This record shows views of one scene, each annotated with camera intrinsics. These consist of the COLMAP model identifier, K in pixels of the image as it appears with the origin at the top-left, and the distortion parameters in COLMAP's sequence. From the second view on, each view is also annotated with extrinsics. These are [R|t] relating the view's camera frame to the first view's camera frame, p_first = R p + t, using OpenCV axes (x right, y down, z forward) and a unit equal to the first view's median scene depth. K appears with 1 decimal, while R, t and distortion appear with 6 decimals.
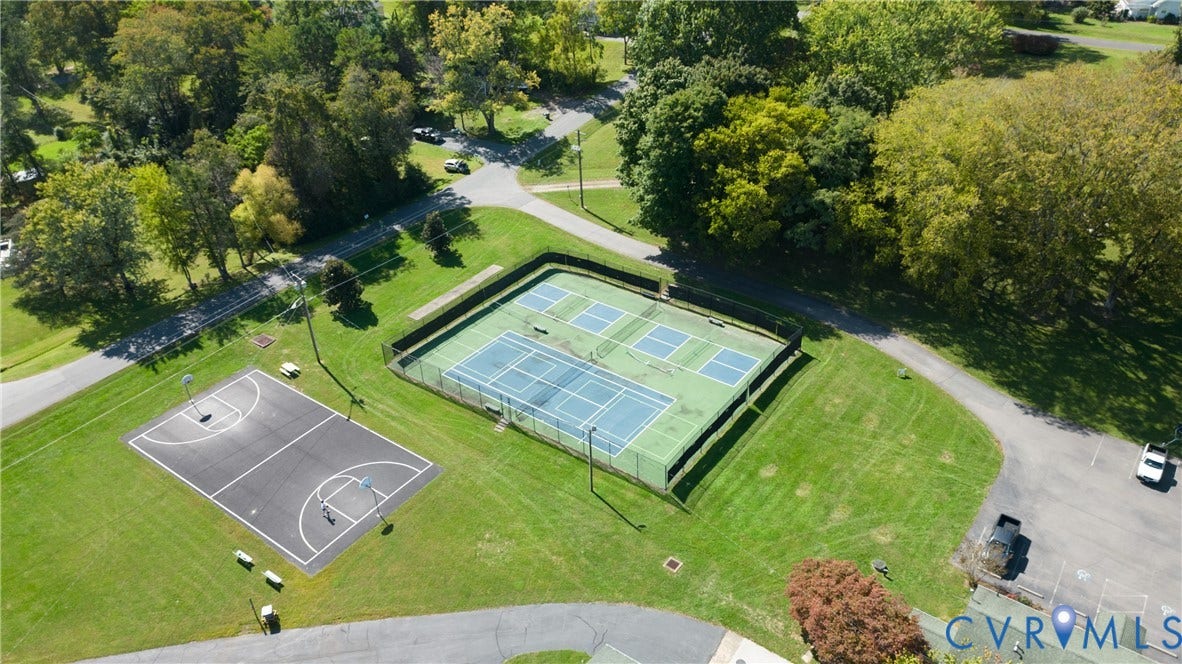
lens RADIAL K [[824.8, 0, 591.0], [0, 824.8, 332.0], [0, 0, 1]] dist [0.058174, -0.084675]
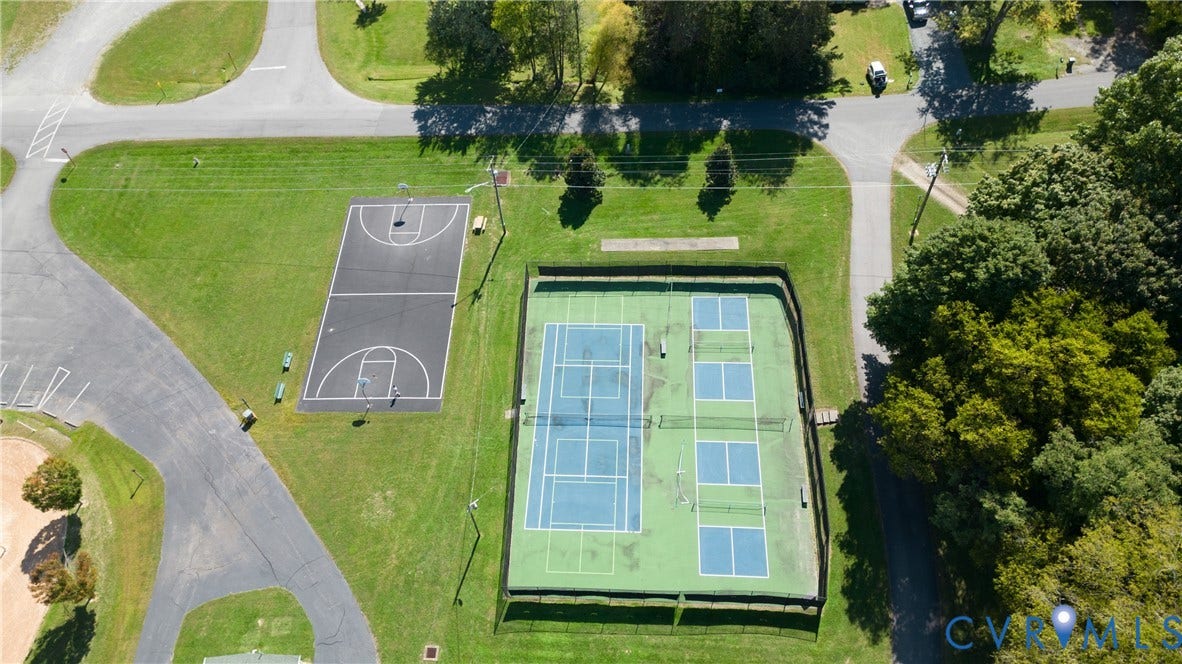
lens RADIAL K [[824.8, 0, 591.0], [0, 824.8, 332.0], [0, 0, 1]] dist [0.058174, -0.084675]
pose [[0.564942, 0.678746, -0.469195, 0.316755], [-0.414513, 0.725127, 0.549881, -0.499018], [0.713456, -0.116164, 0.691004, 0.337186]]
